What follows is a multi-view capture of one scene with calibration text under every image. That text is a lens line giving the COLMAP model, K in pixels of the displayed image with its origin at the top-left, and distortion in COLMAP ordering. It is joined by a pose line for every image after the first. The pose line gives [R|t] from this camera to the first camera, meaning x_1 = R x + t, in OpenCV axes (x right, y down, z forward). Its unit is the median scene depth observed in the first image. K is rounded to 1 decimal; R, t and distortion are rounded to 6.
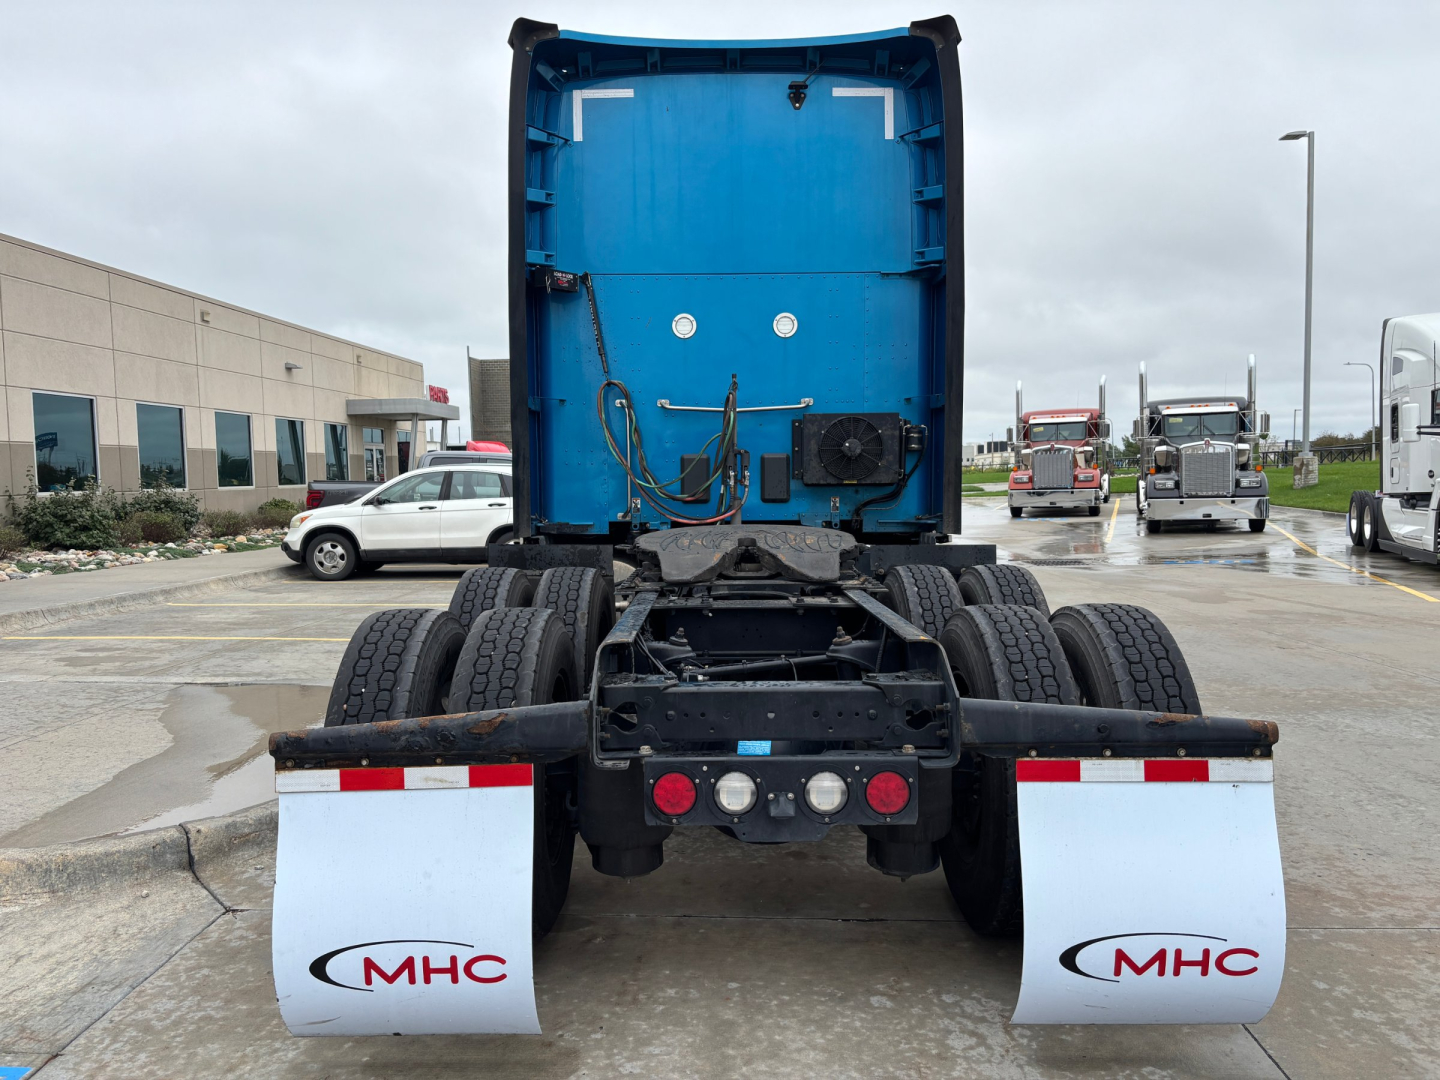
lens RADIAL K [[1085.2, 0, 717.9], [0, 1085.2, 541.6], [0, 0, 1]] dist [0.016528, -0.012388]
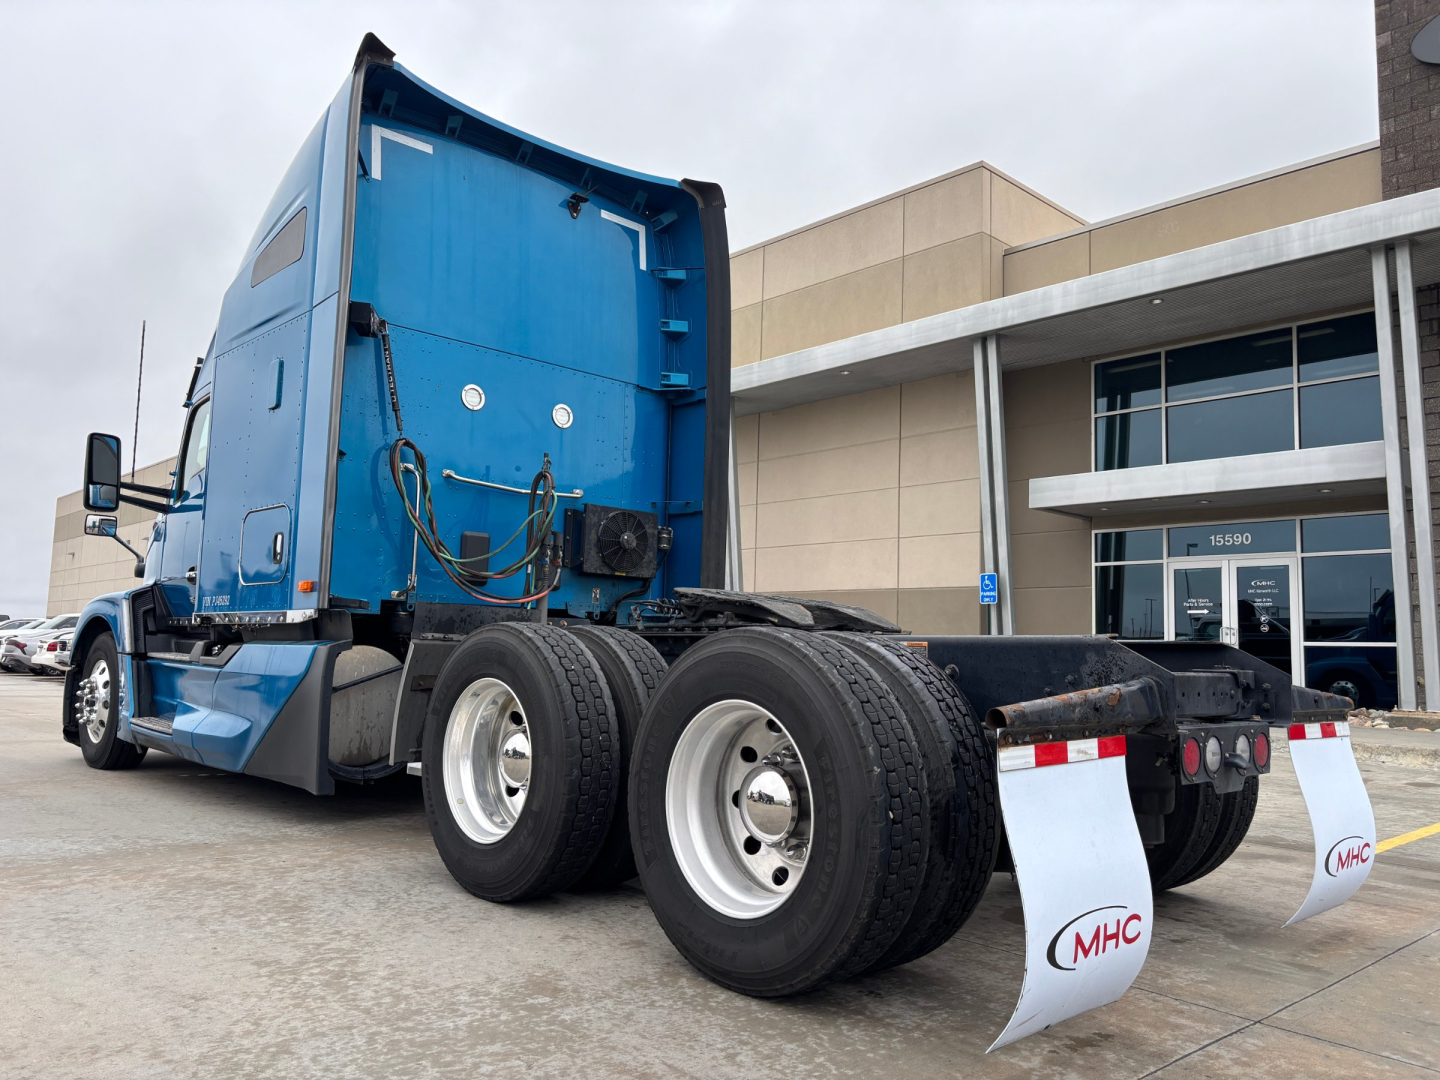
lens RADIAL K [[1085.2, 0, 719.1], [0, 1085.2, 536.0], [0, 0, 1]] dist [0.016528, -0.012388]
pose [[0.745536, 0.110680, 0.657210, -0.491060], [-0.006301, 0.987240, -0.159112, 0.072729], [-0.666435, 0.114483, 0.736721, 0.174681]]
